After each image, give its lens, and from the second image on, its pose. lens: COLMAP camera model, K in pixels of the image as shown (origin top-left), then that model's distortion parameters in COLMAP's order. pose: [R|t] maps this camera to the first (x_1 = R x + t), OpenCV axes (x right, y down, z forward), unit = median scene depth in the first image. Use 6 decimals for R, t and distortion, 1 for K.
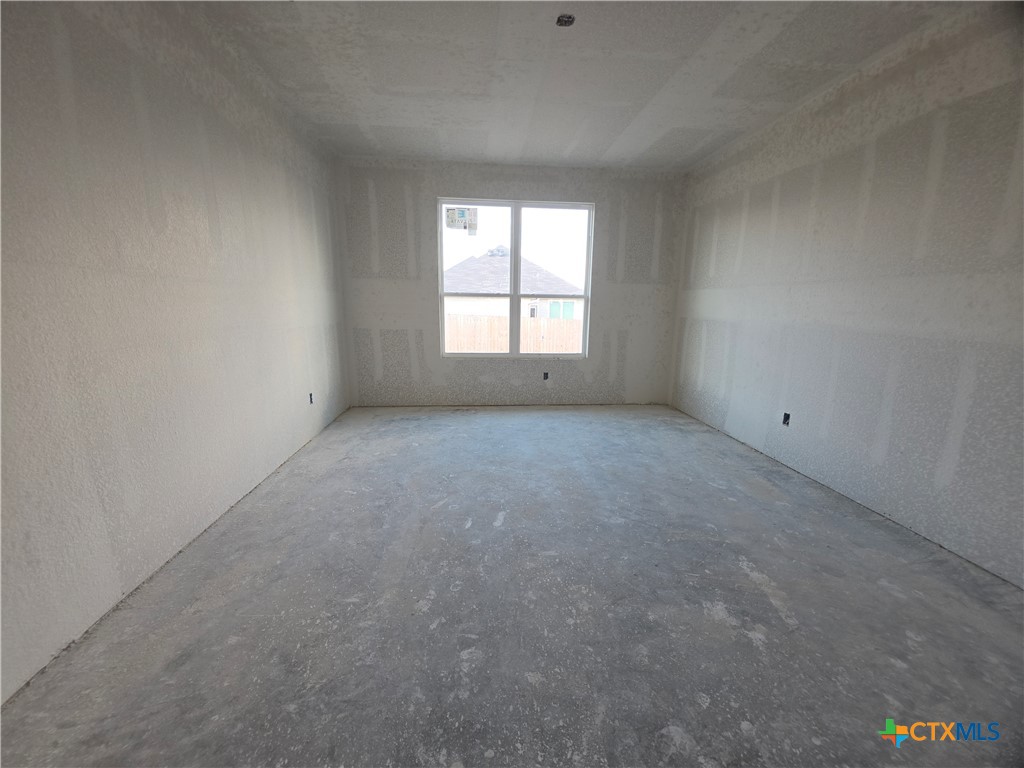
lens RADIAL K [[410.2, 0, 510.4], [0, 410.2, 387.9], [0, 0, 1]] dist [0.009090, -0.008343]
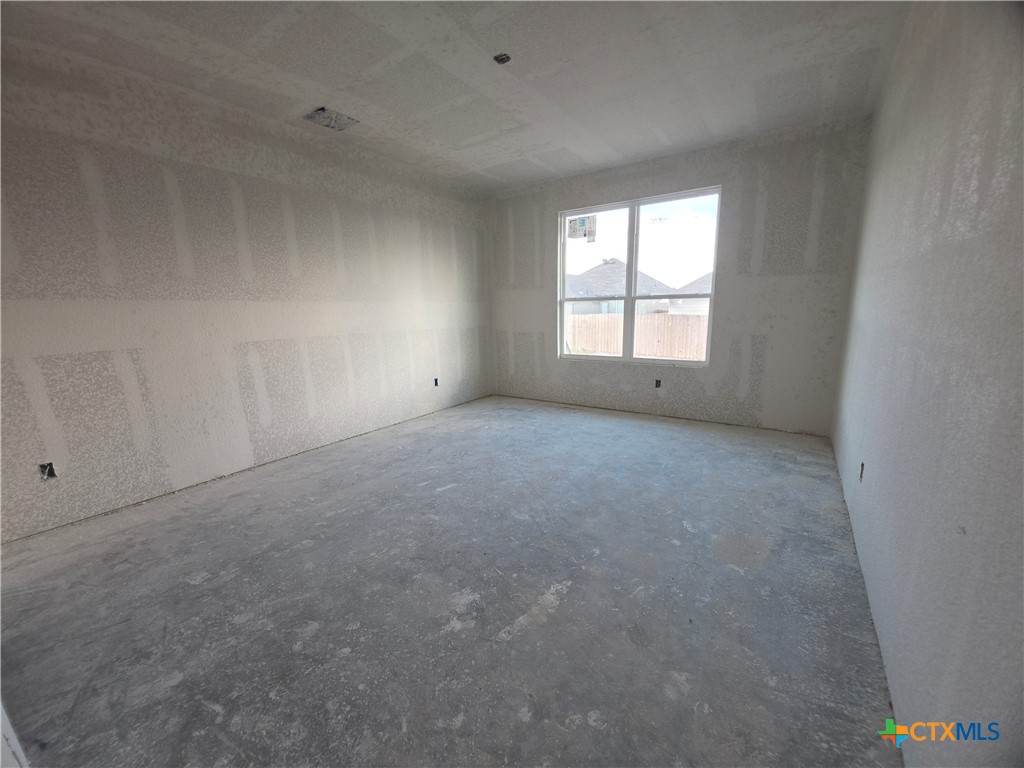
lens RADIAL K [[410.2, 0, 510.4], [0, 410.2, 387.9], [0, 0, 1]] dist [0.009090, -0.008343]
pose [[0.767794, 0.093909, -0.633777, 0.491783], [-0.097485, 0.994805, 0.029305, -0.016875], [0.633237, 0.039283, 0.772961, 0.093209]]
